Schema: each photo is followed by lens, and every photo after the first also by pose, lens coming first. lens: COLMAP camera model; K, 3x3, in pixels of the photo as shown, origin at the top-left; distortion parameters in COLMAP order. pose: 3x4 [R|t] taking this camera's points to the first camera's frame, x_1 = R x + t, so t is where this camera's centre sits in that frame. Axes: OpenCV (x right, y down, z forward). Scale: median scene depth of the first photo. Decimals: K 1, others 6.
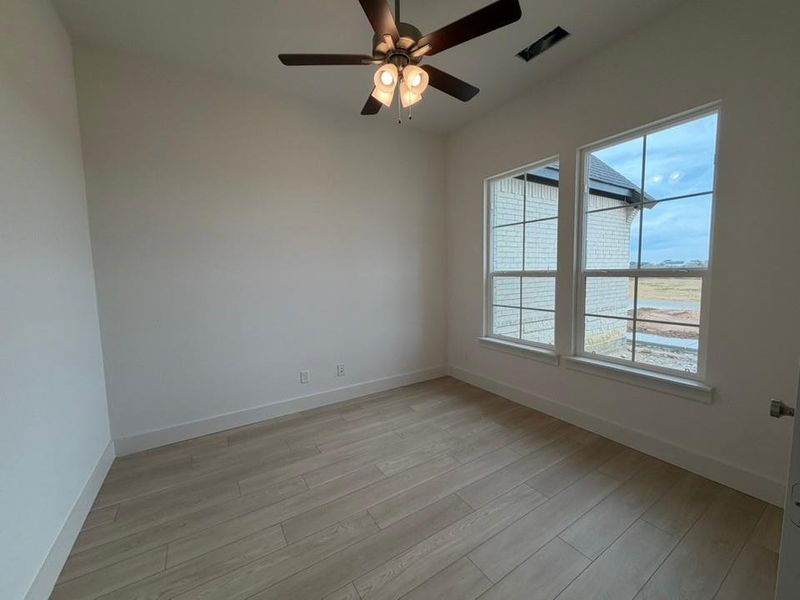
lens RADIAL K [[321.1, 0, 398.3], [0, 321.1, 298.1], [0, 0, 1]] dist [0.009230, -0.004421]
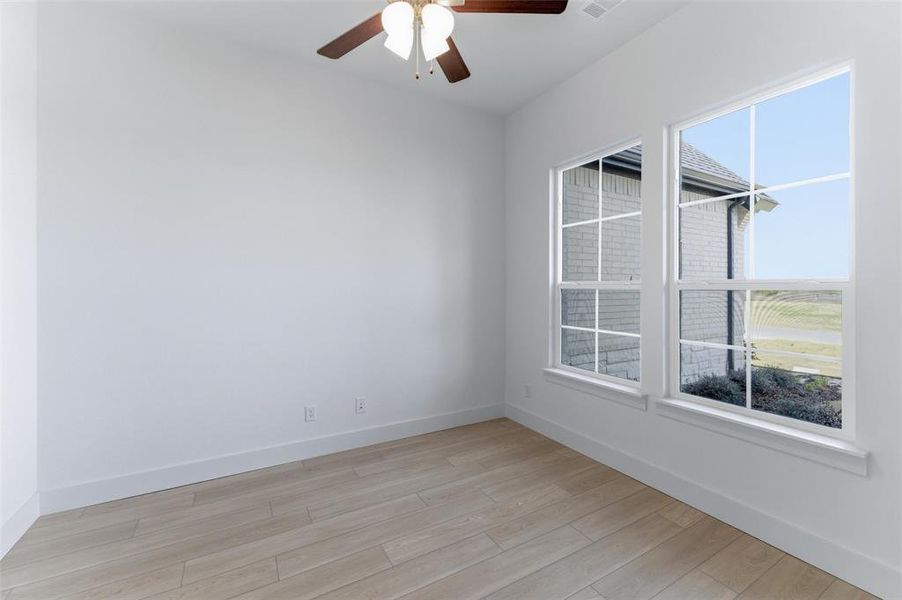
lens RADIAL K [[379.4, 0, 452.9], [0, 379.4, 287.1], [0, 0, 1]] dist [0.000578, 0.000045]
pose [[0.998989, 0.021476, -0.039506, 0.085934], [-0.024542, 0.996585, -0.078840, 0.008861], [0.037678, 0.079730, 0.996104, 0.097728]]
